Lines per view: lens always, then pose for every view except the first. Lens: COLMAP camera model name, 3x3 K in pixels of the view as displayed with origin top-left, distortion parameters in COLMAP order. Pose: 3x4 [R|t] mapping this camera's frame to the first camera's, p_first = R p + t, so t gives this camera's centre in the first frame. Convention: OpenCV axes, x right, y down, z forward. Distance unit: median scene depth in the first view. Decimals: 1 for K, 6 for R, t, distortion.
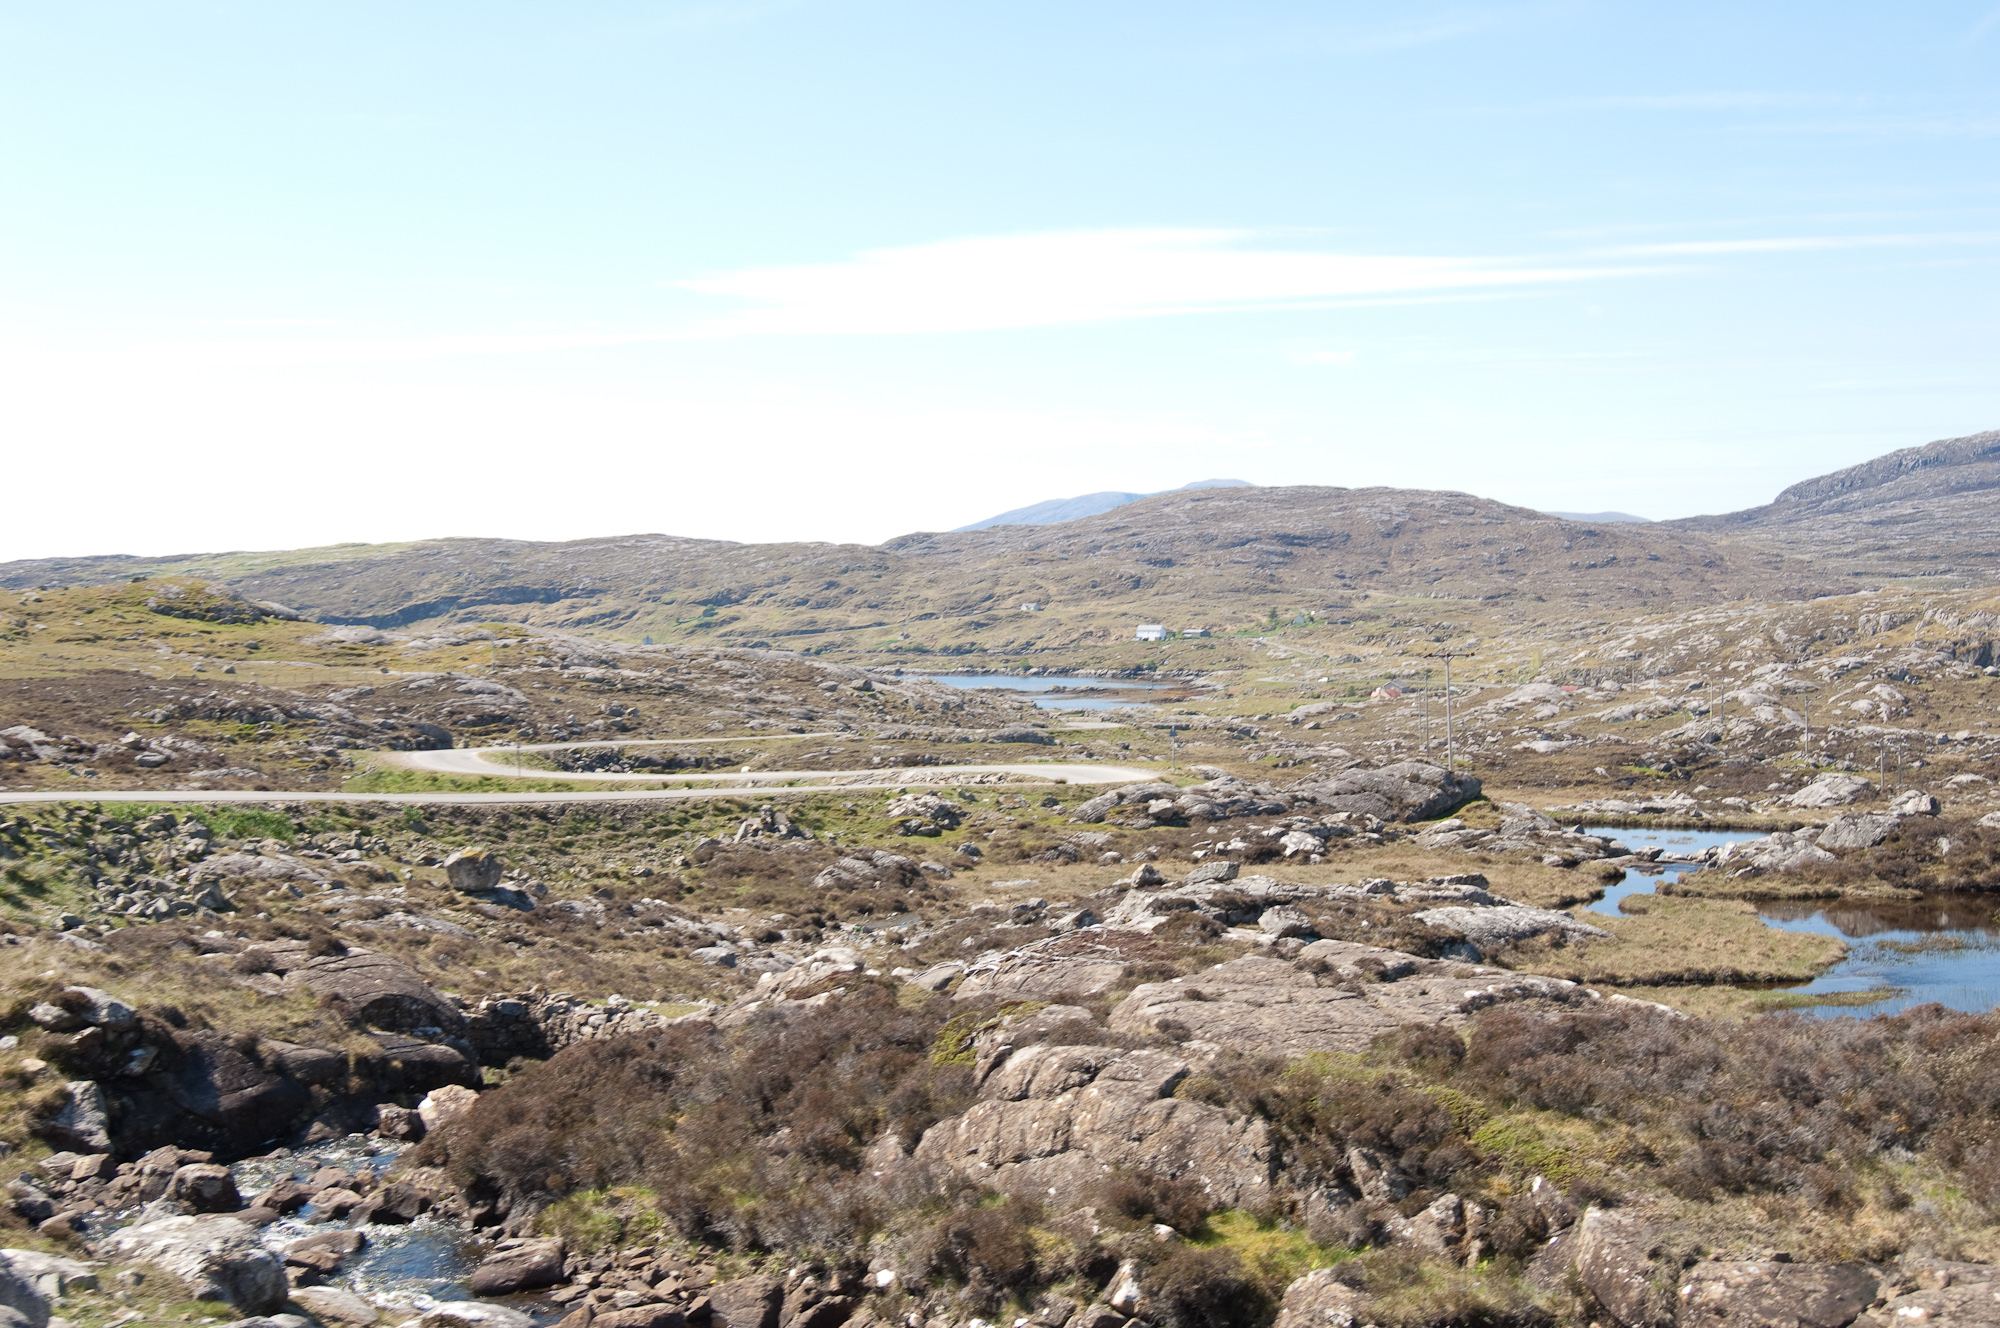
lens RADIAL K [[2369.3, 0, 1000.0], [0, 2369.3, 664.0], [0, 0, 1]] dist [-0.081717, 0.062214]
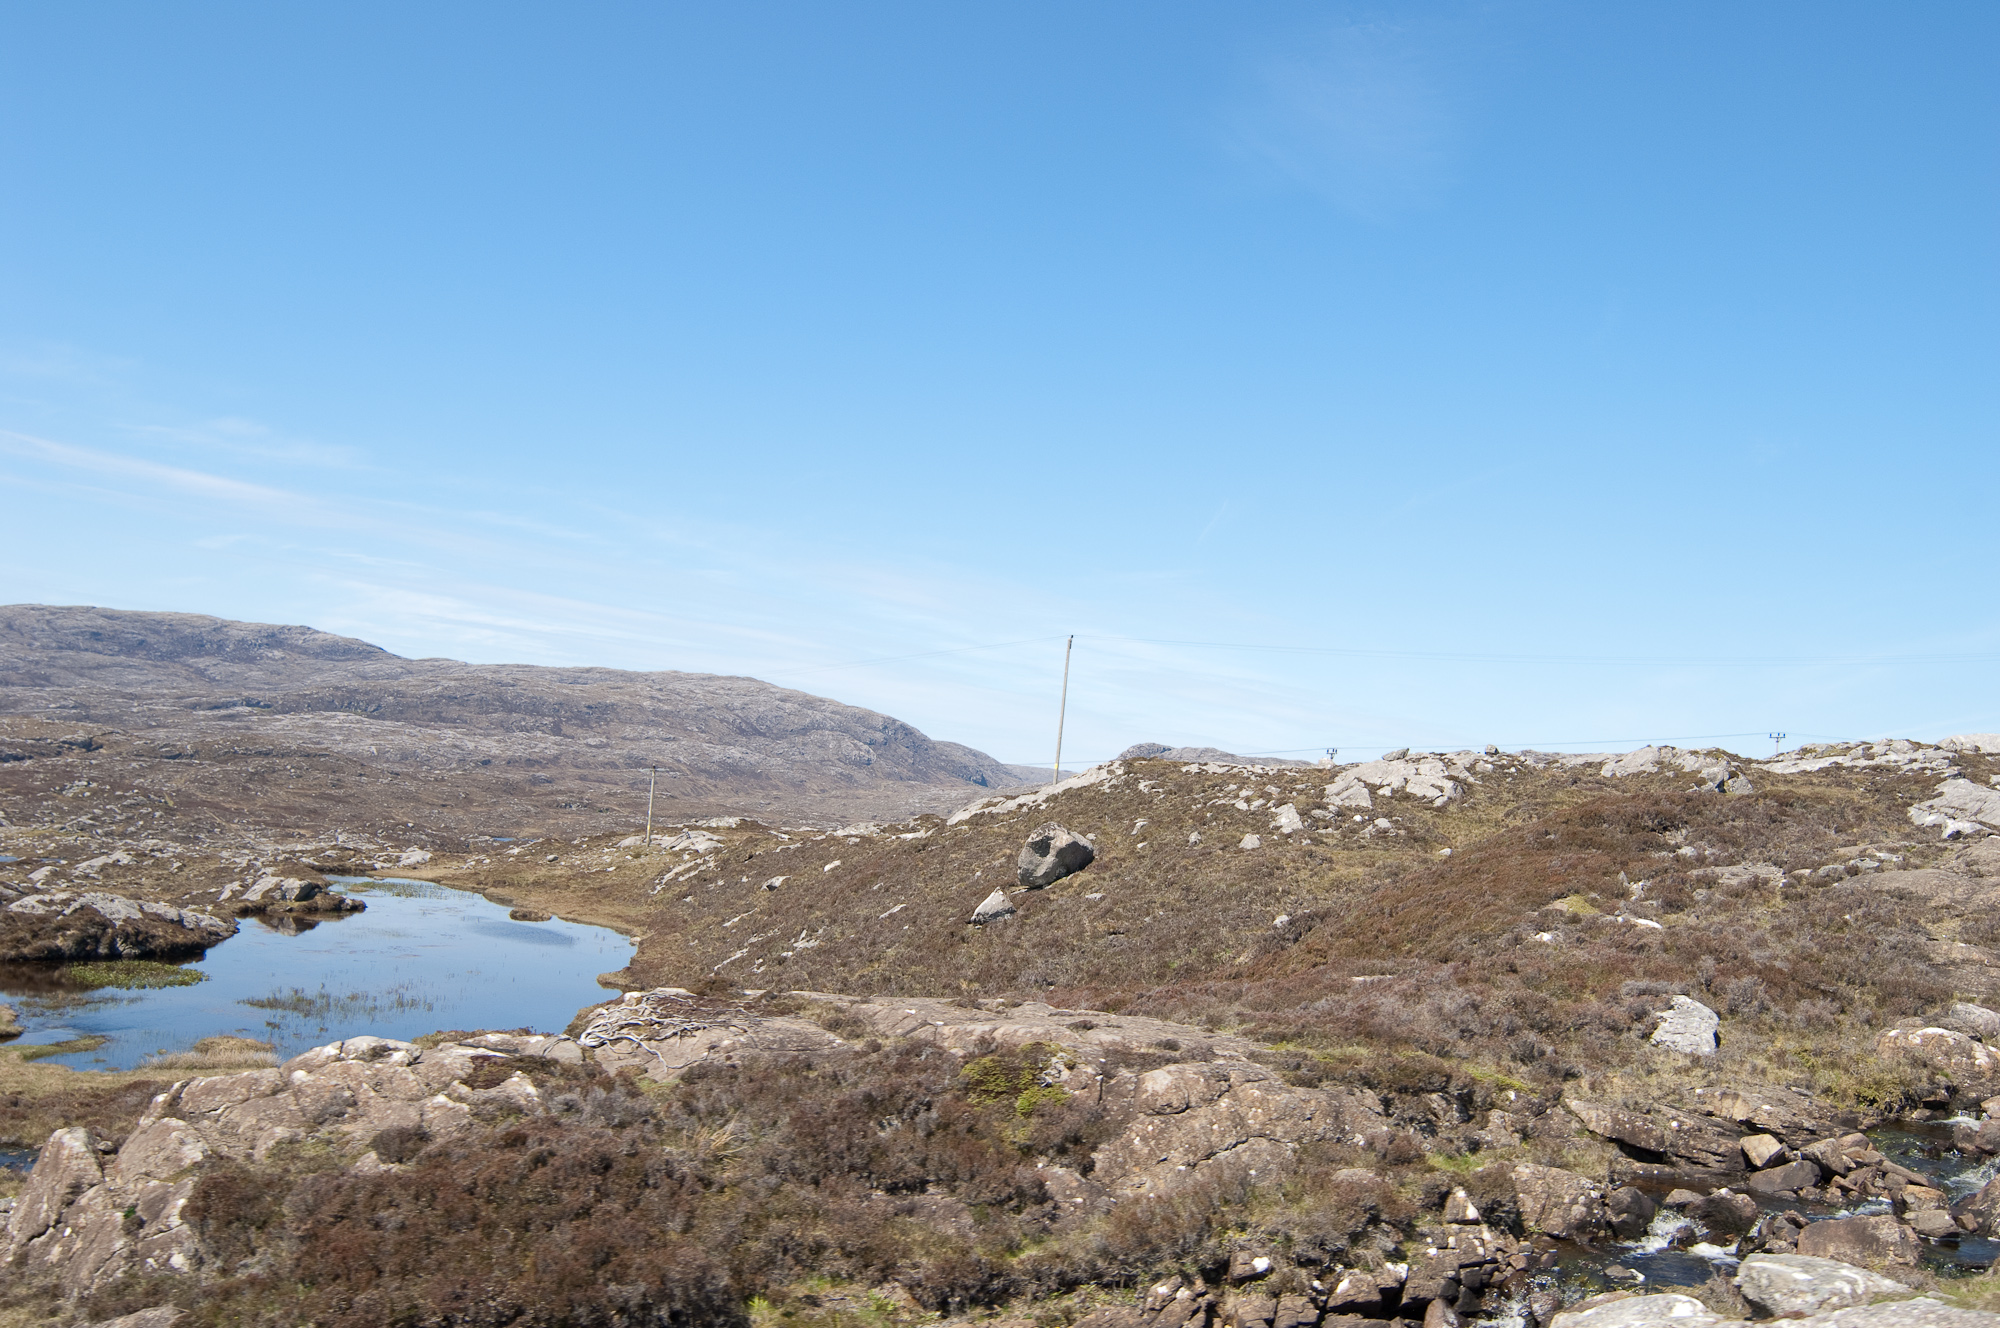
lens RADIAL K [[1562.3, 0, 1001.3], [0, 1562.3, 684.0], [0, 0, 1]] dist [-0.113827, 0.066017]
pose [[0.372274, 0.116987, 0.920720, -0.220175], [-0.041903, 0.993131, -0.109245, 0.014188], [-0.927176, 0.002088, 0.374619, 0.211140]]
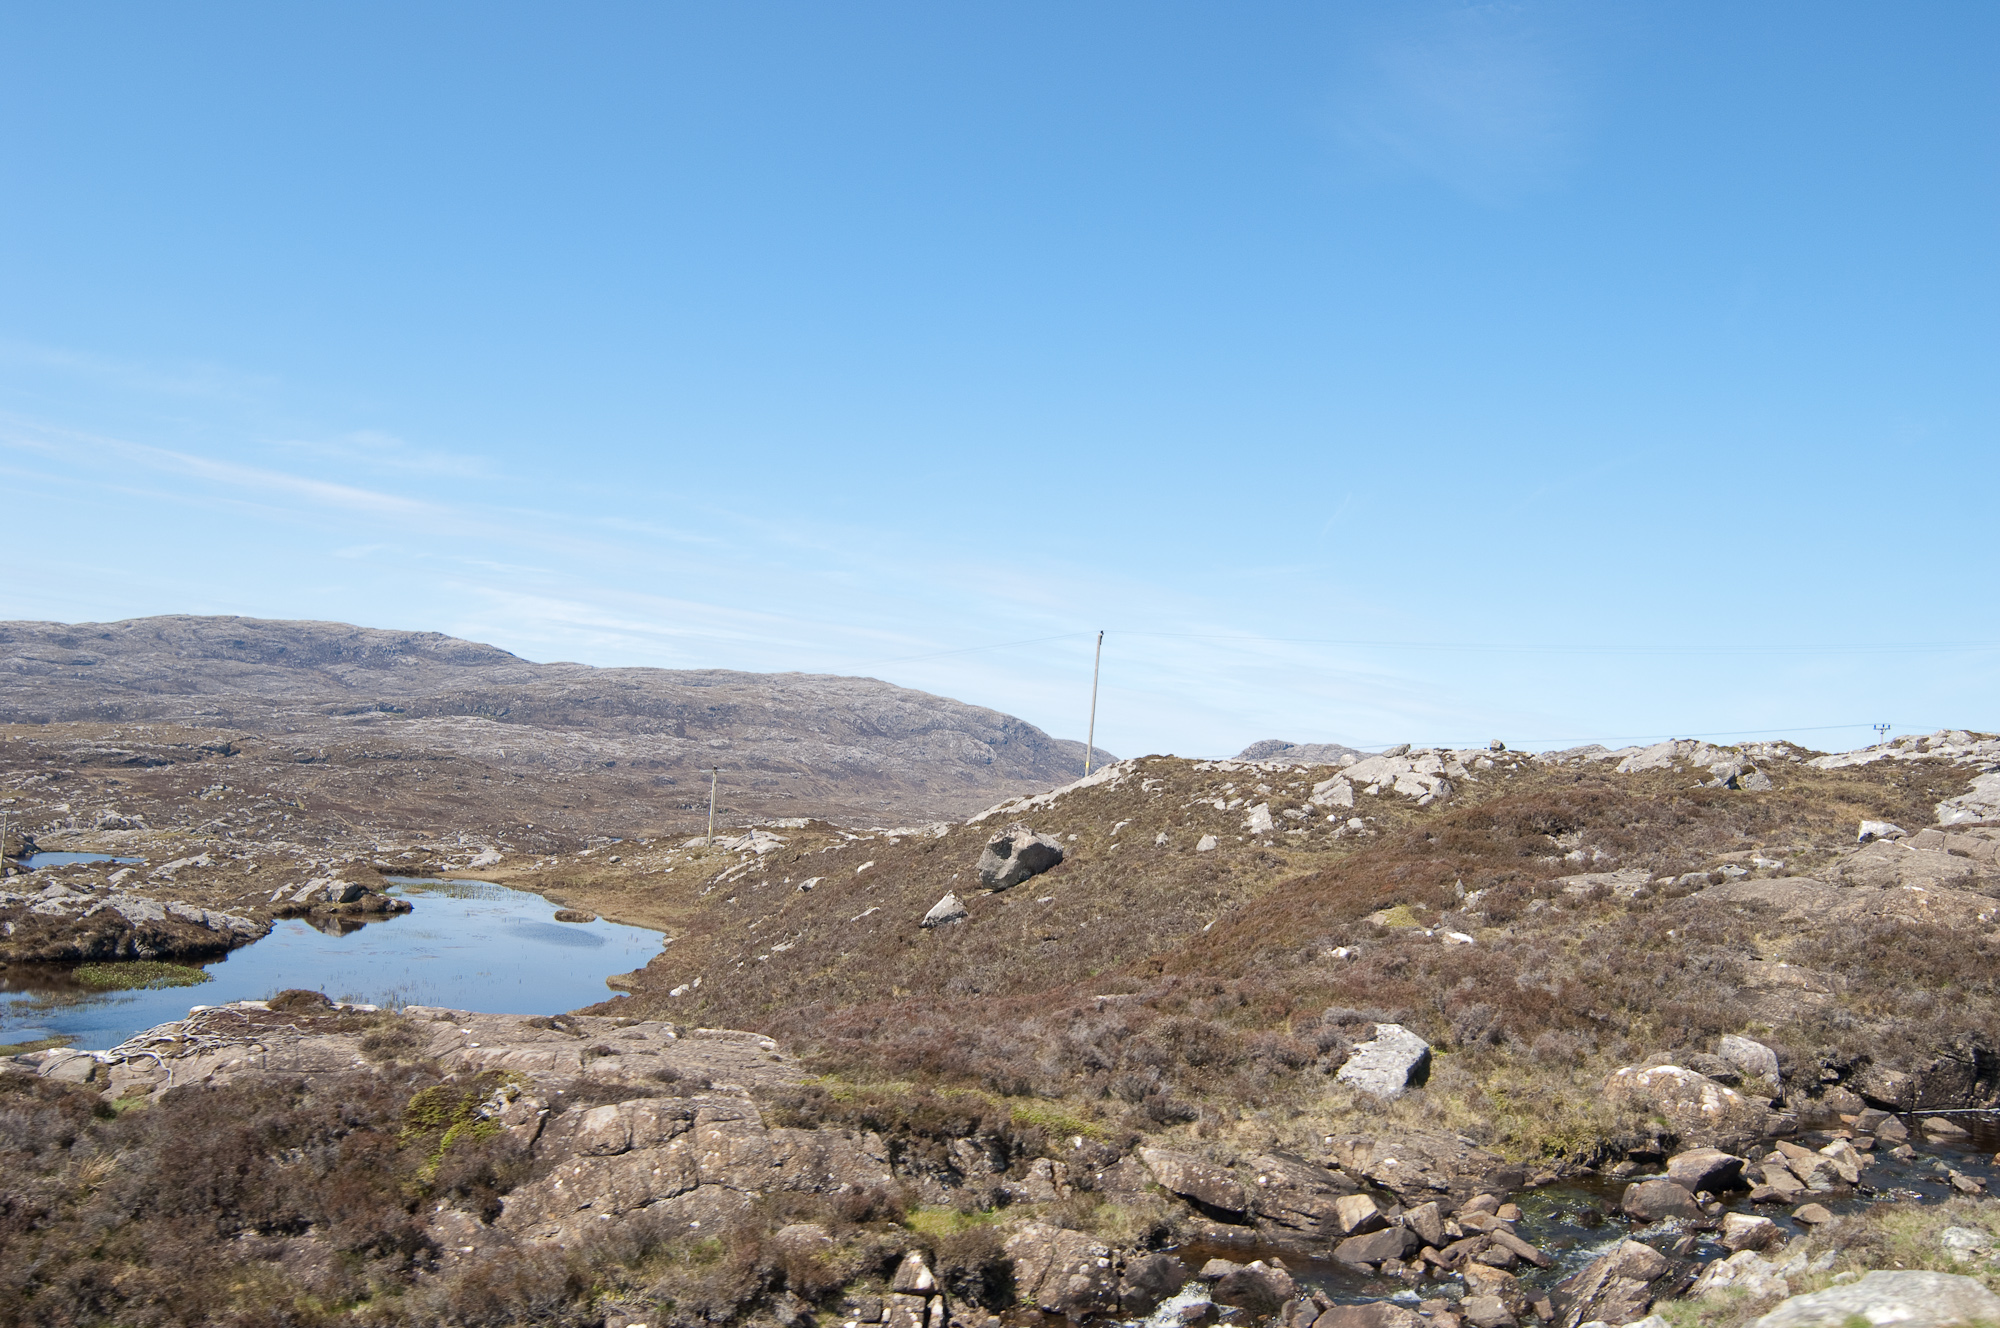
lens RADIAL K [[1564.6, 0, 1000.8], [0, 1564.6, 682.7], [0, 0, 1]] dist [-0.113737, 0.066769]
pose [[0.445098, 0.112418, 0.888397, -0.160149], [-0.039852, 0.993592, -0.105763, 0.008529], [-0.894595, 0.011671, 0.446726, 0.136785]]
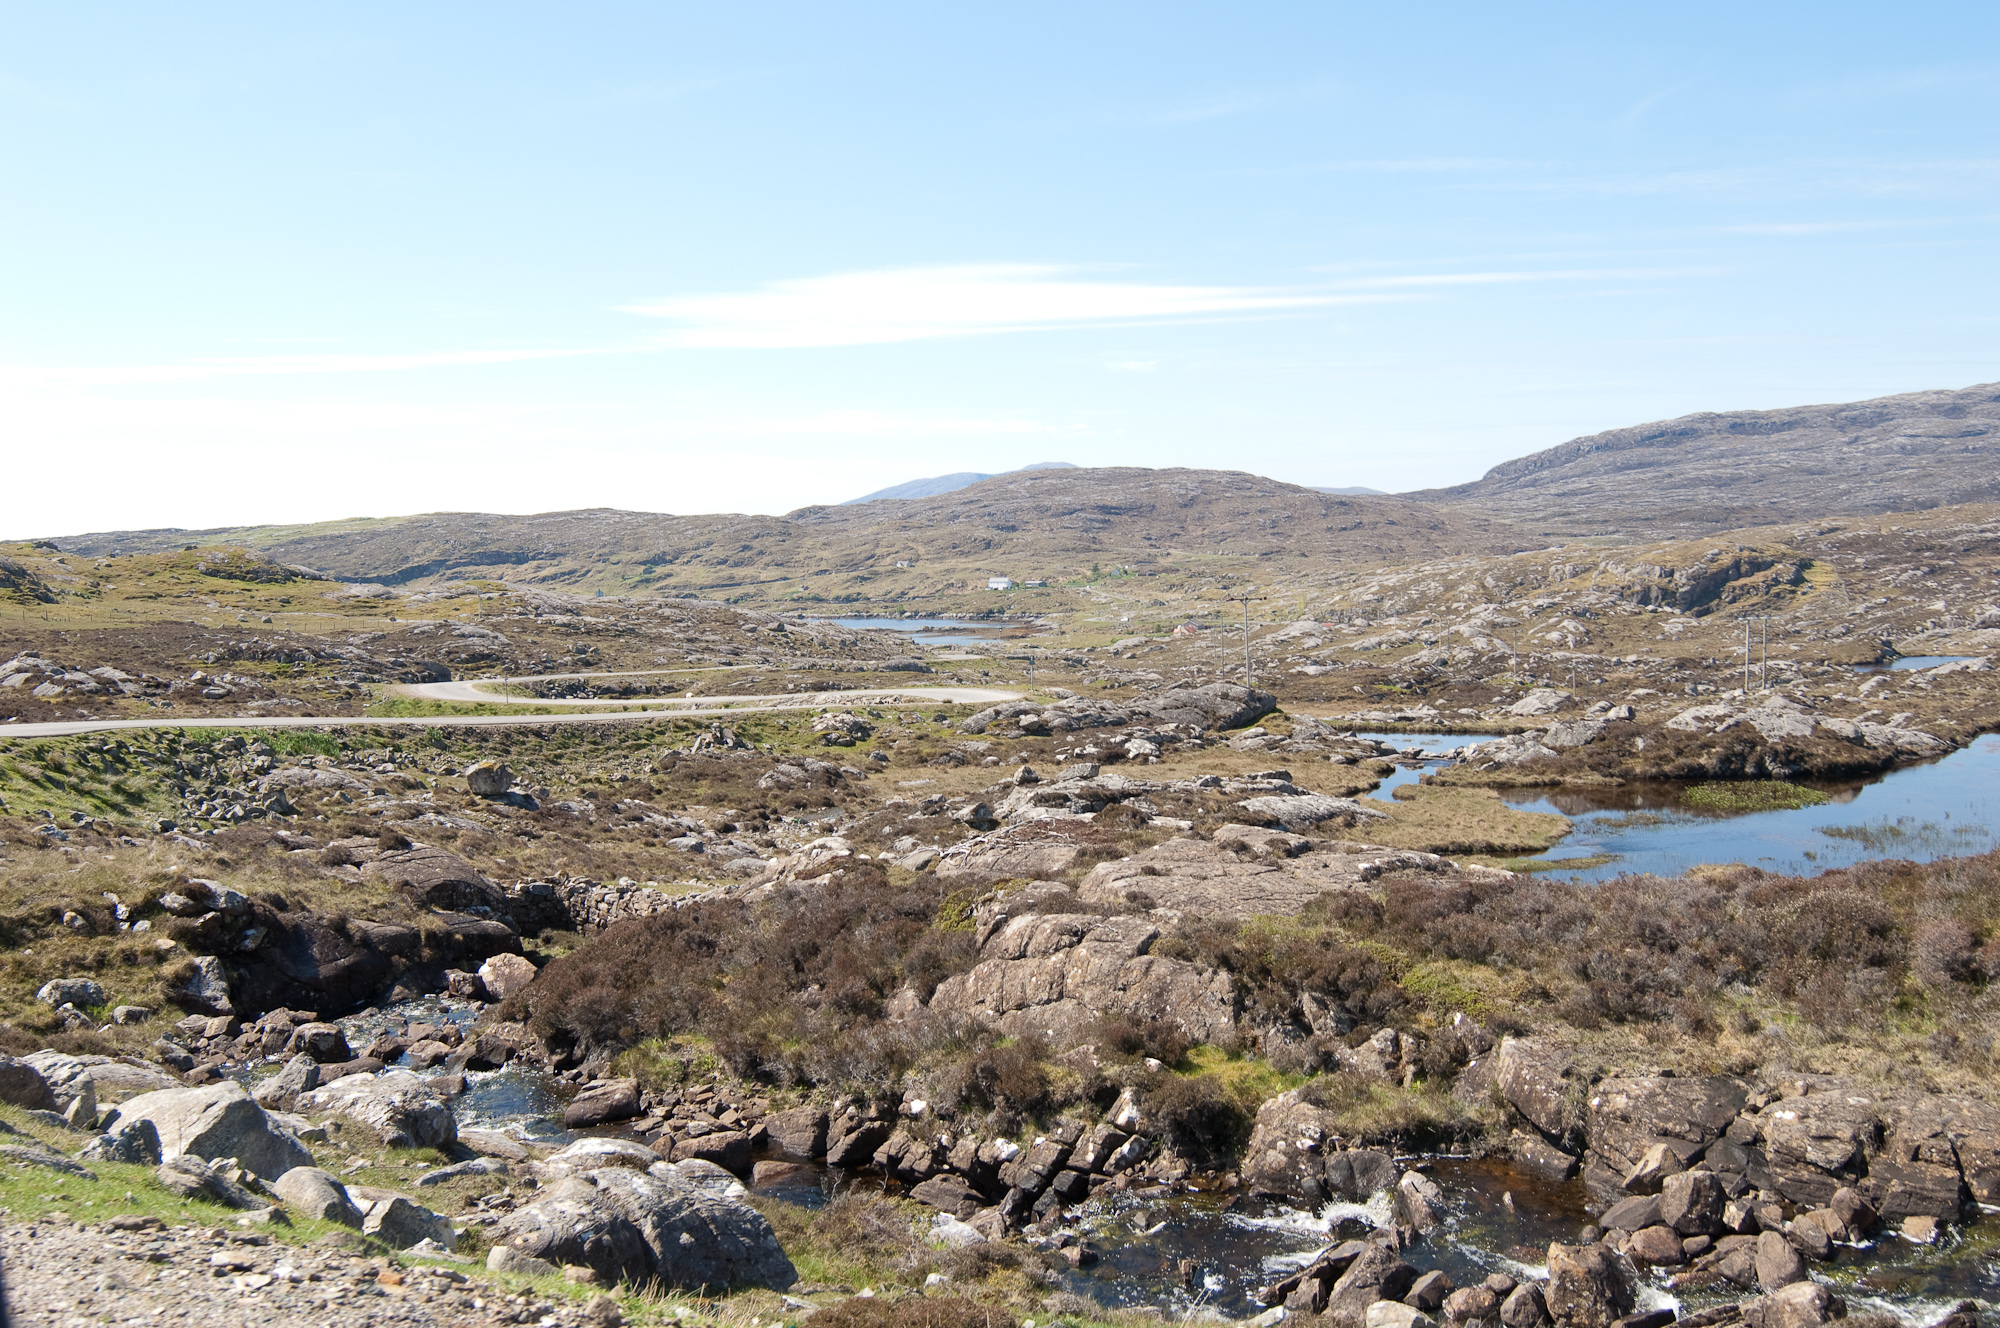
lens RADIAL K [[1869.7, 0, 1001.7], [0, 1869.7, 665.5], [0, 0, 1]] dist [-0.097087, 0.061524]
pose [[0.997835, -0.010531, 0.064923, -0.016753], [0.008566, 0.999499, 0.030473, 0.000646], [-0.065211, -0.029851, 0.997425, 0.010264]]
